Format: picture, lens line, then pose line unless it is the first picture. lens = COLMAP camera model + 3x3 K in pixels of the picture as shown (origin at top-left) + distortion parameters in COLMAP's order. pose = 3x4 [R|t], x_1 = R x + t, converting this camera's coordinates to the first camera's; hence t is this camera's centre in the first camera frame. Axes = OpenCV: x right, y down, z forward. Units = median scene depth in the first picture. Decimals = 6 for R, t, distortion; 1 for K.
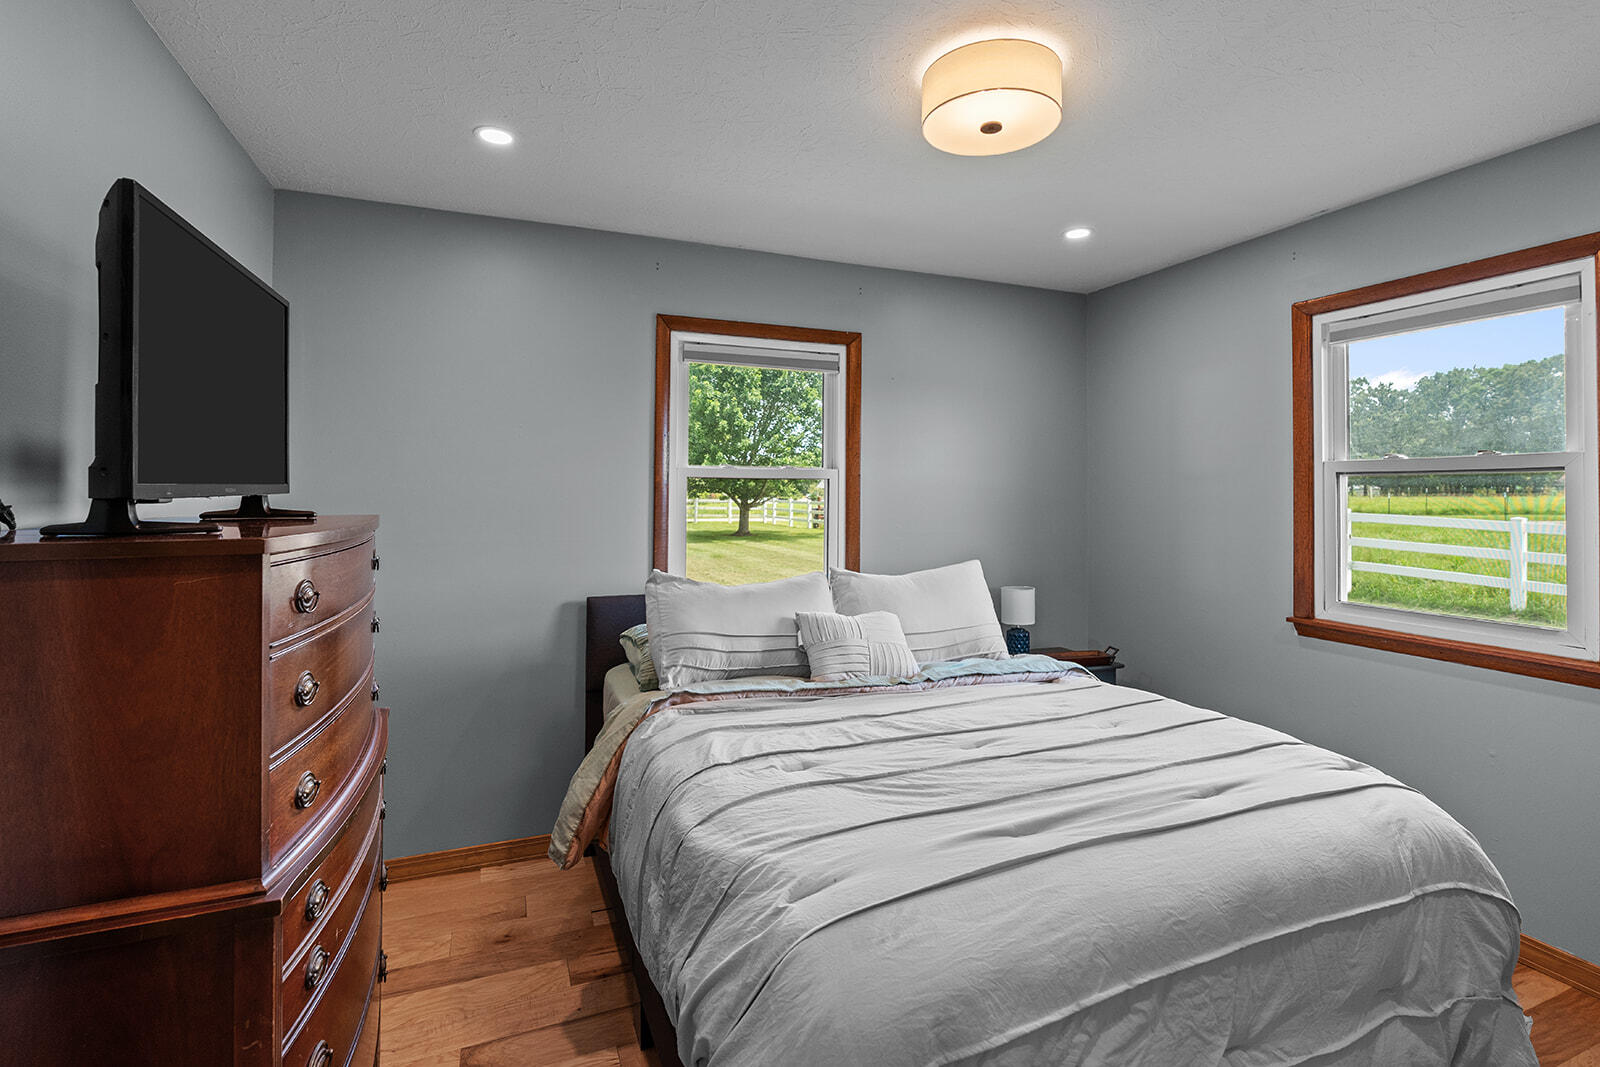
lens RADIAL K [[727.4, 0, 863.4], [0, 727.4, 485.2], [0, 0, 1]] dist [-0.009105, 0.002228]
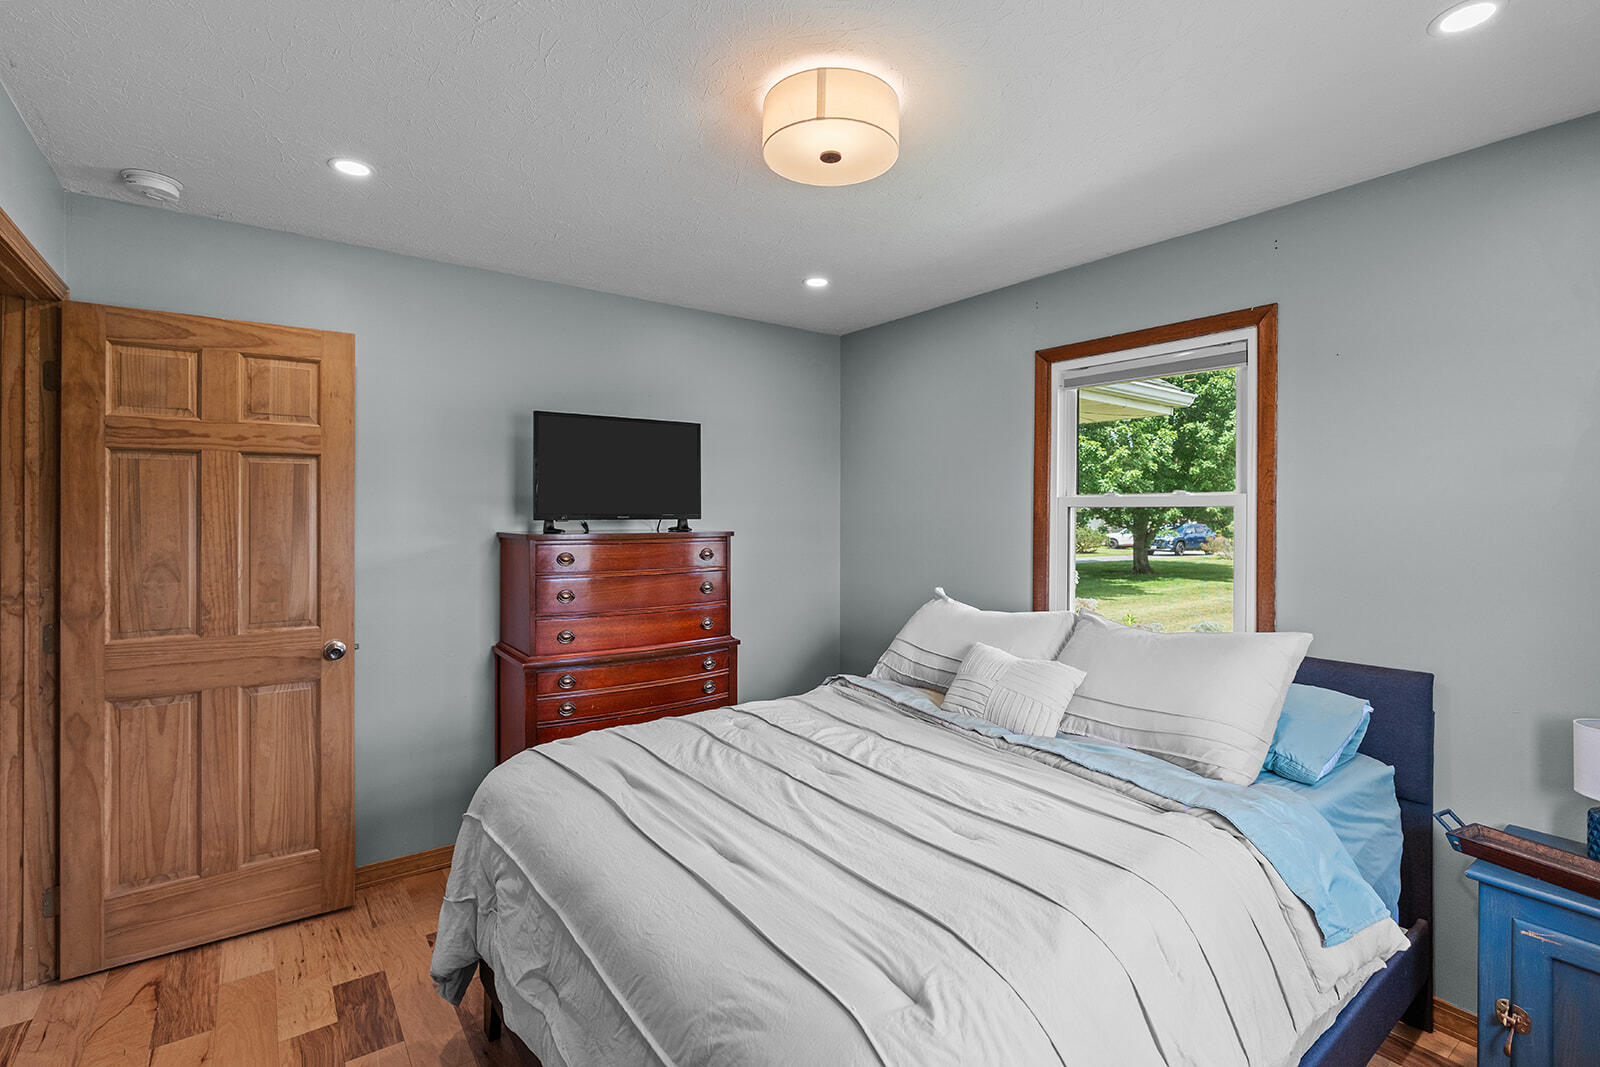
lens RADIAL K [[727.4, 0, 794.8], [0, 727.4, 525.3], [0, 0, 1]] dist [-0.009105, 0.002228]
pose [[0.236809, 0.015797, -0.971428, 0.653404], [0.009913, 0.999776, 0.018675, -0.007643], [0.971506, -0.014052, 0.236600, 0.405496]]
